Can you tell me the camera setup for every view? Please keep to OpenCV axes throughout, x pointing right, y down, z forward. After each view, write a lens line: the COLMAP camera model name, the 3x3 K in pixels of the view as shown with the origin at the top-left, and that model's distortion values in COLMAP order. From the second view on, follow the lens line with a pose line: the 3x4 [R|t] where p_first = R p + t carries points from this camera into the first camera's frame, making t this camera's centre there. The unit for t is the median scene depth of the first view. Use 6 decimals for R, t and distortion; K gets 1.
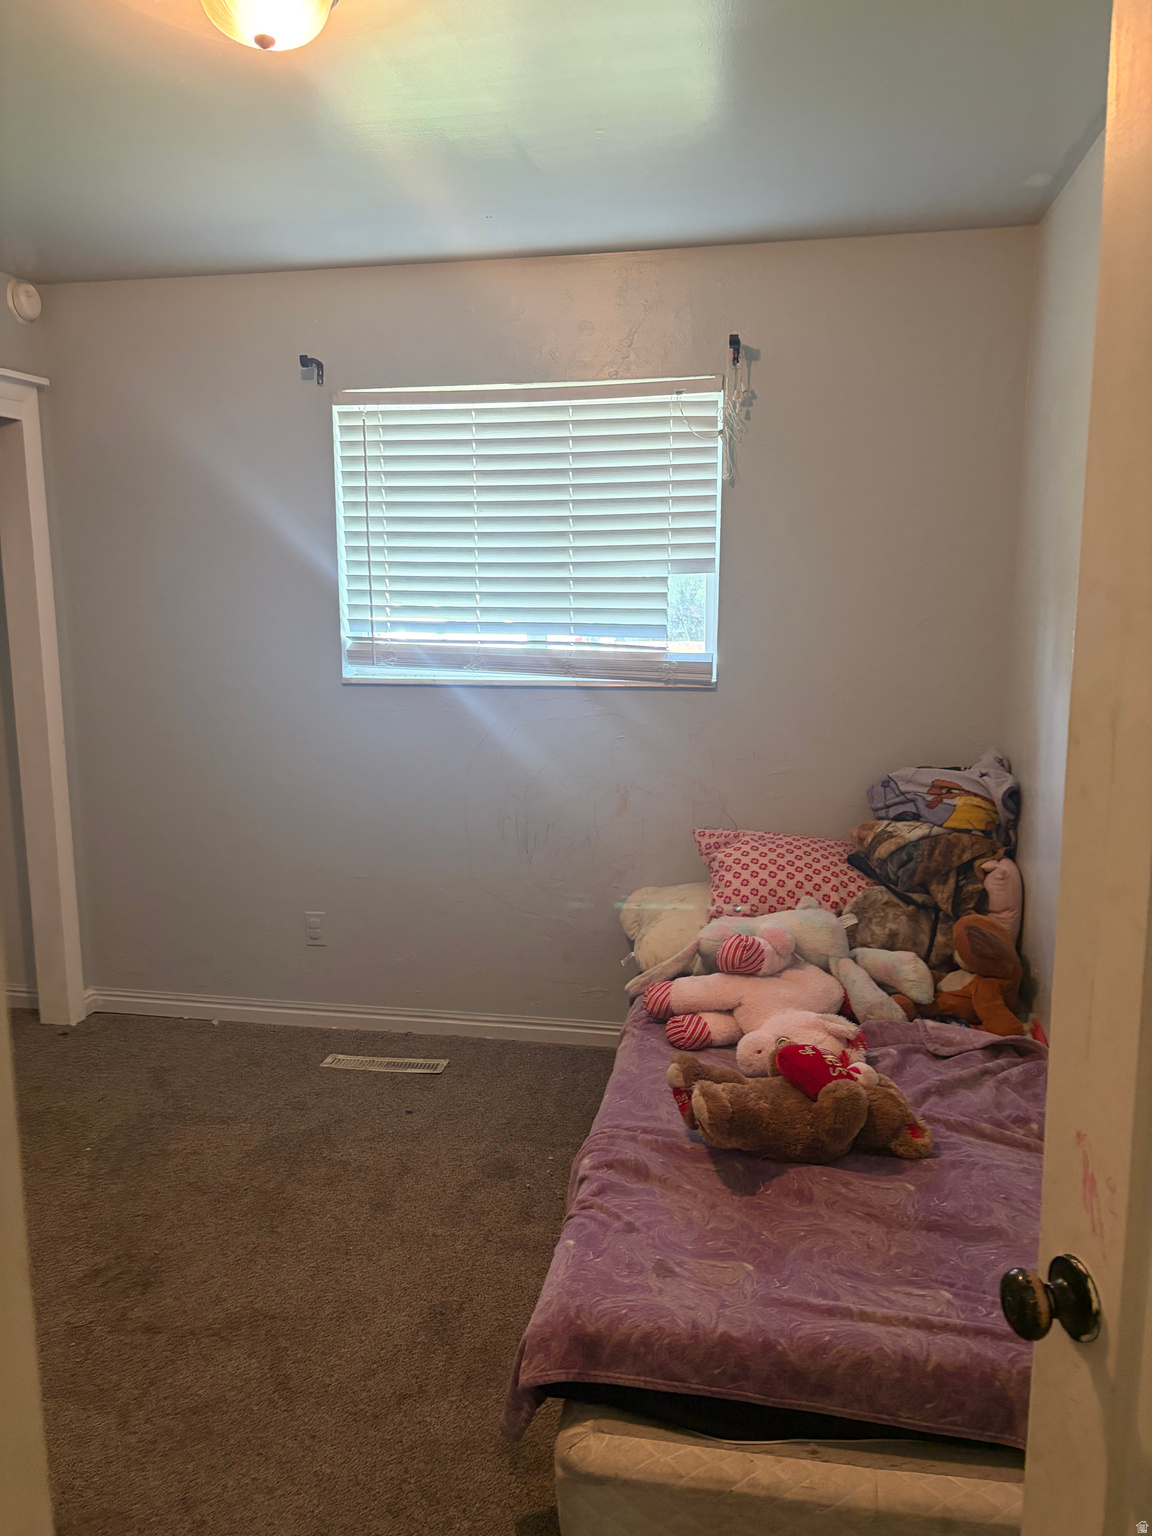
lens RADIAL K [[1158.0, 0, 576.6], [0, 1158.0, 761.4], [0, 0, 1]] dist [0.031647, -0.031669]
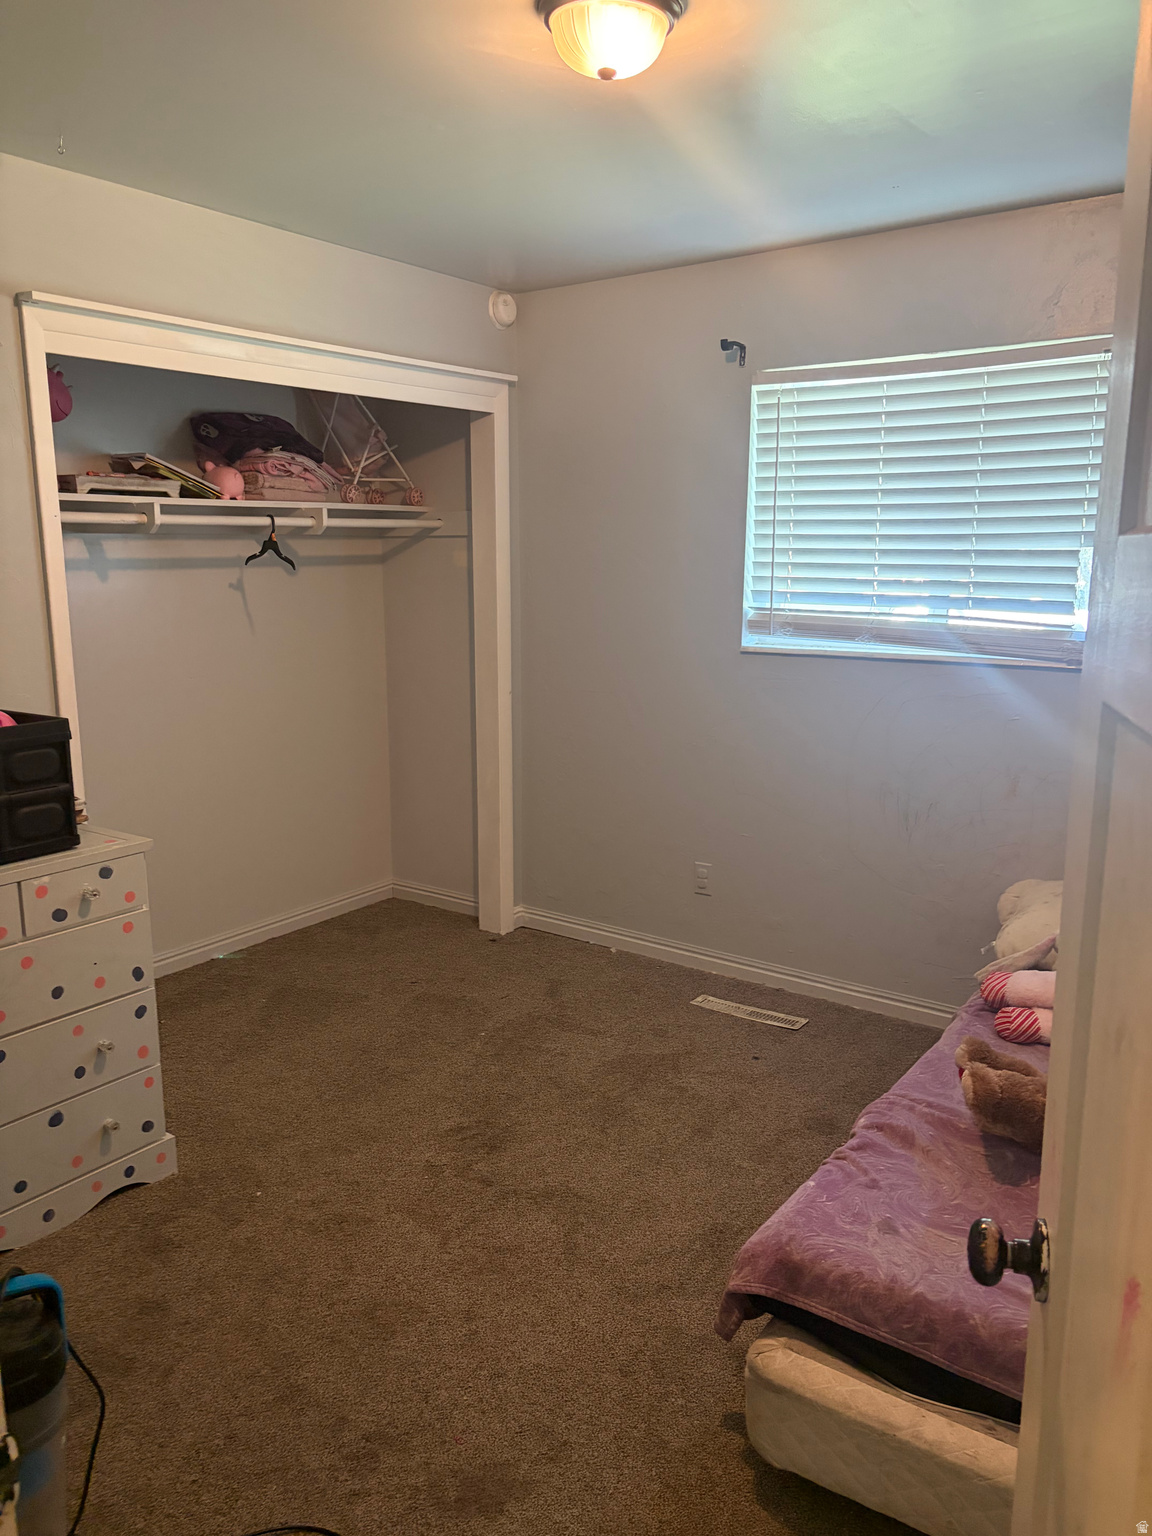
lens RADIAL K [[1160.9, 0, 577.1], [0, 1160.9, 769.4], [0, 0, 1]] dist [0.038976, -0.049405]
pose [[0.904716, 0.085434, -0.417361, 0.152482], [-0.073342, 0.996293, 0.044958, 0.004906], [0.419655, -0.010064, 0.907628, -0.034004]]
